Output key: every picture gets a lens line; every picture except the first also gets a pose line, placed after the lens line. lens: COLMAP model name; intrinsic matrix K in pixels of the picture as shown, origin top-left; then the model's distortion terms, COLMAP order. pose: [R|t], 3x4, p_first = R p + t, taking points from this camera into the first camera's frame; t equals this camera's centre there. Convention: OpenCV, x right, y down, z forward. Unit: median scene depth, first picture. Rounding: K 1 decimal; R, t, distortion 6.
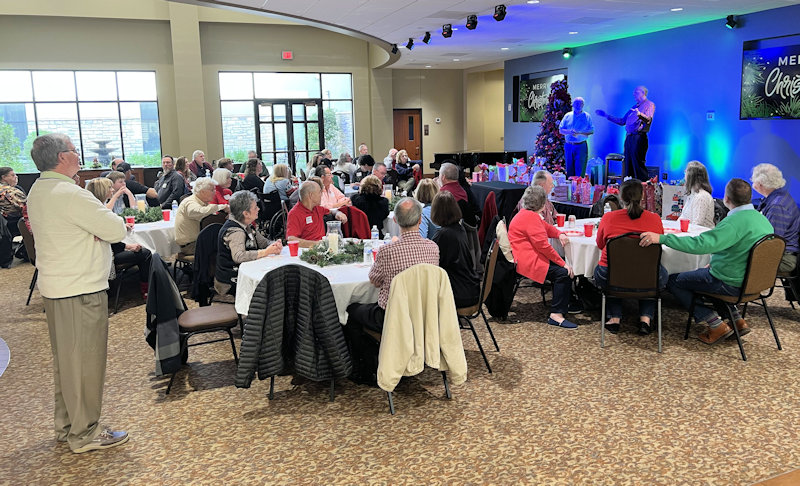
lens RADIAL K [[610.8, 0, 398.7], [0, 610.8, 210.6], [0, 0, 1]] dist [0.007196, -0.001961]
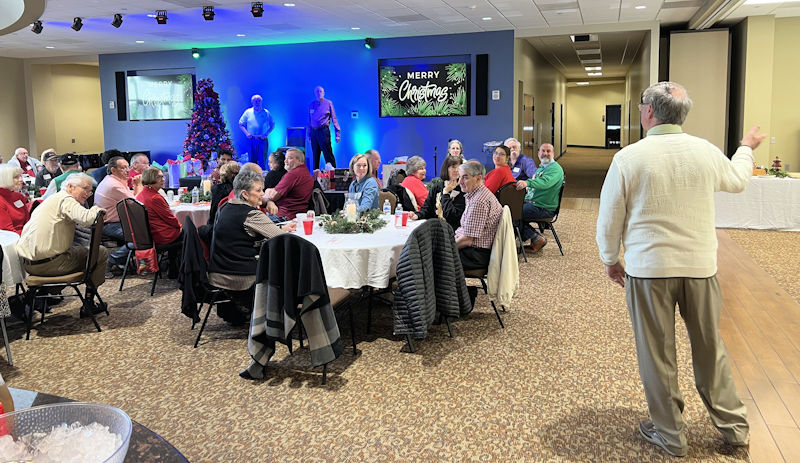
lens RADIAL K [[612.4, 0, 399.0], [0, 612.4, 195.0], [0, 0, 1]] dist [0.048810, -0.059726]
pose [[0.632568, -0.078216, 0.770546, -0.488166], [0.111437, 0.993727, 0.009388, 0.010957], [-0.766446, 0.079929, 0.637316, 0.149077]]
